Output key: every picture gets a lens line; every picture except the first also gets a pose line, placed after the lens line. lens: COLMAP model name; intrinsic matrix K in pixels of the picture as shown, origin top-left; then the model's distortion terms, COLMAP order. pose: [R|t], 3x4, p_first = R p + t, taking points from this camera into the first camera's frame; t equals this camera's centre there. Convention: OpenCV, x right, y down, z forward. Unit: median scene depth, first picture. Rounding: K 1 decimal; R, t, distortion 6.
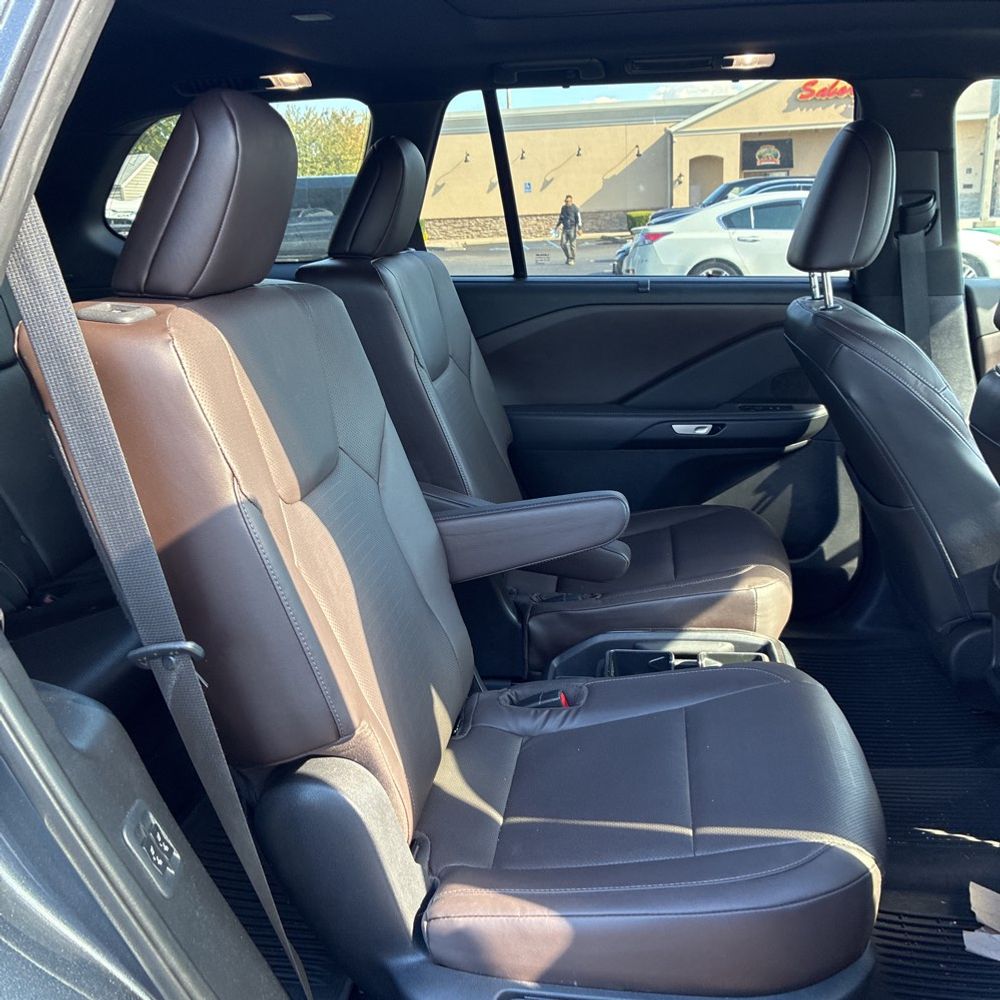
lens RADIAL K [[1015.7, 0, 502.8], [0, 1015.7, 492.1], [0, 0, 1]] dist [0.008065, 0.000000]
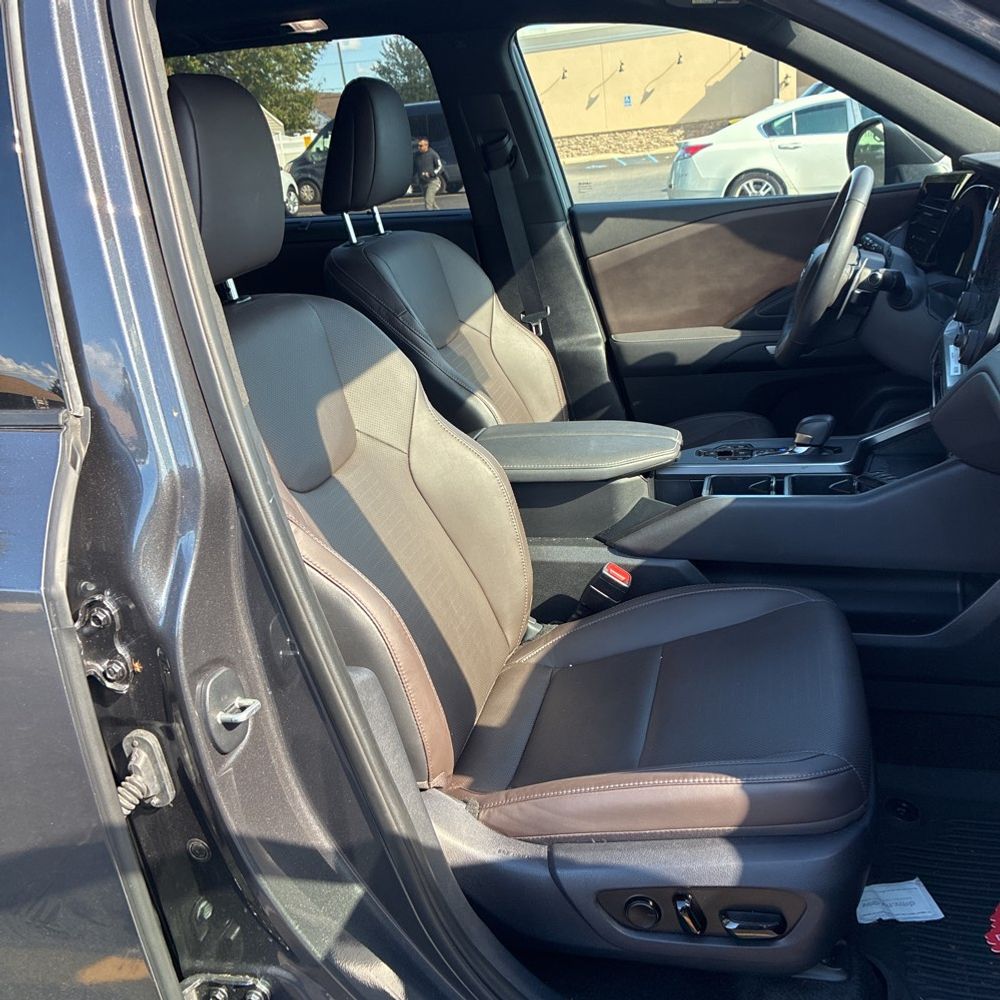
lens RADIAL K [[1015.7, 0, 495.5], [0, 1015.7, 496.4], [0, 0, 1]] dist [0.008065, 0.000000]
pose [[0.972087, 0.018284, -0.233907, 0.190387], [0.001119, 0.996586, 0.082555, 0.002447], [0.234618, -0.080513, 0.968748, -0.027537]]
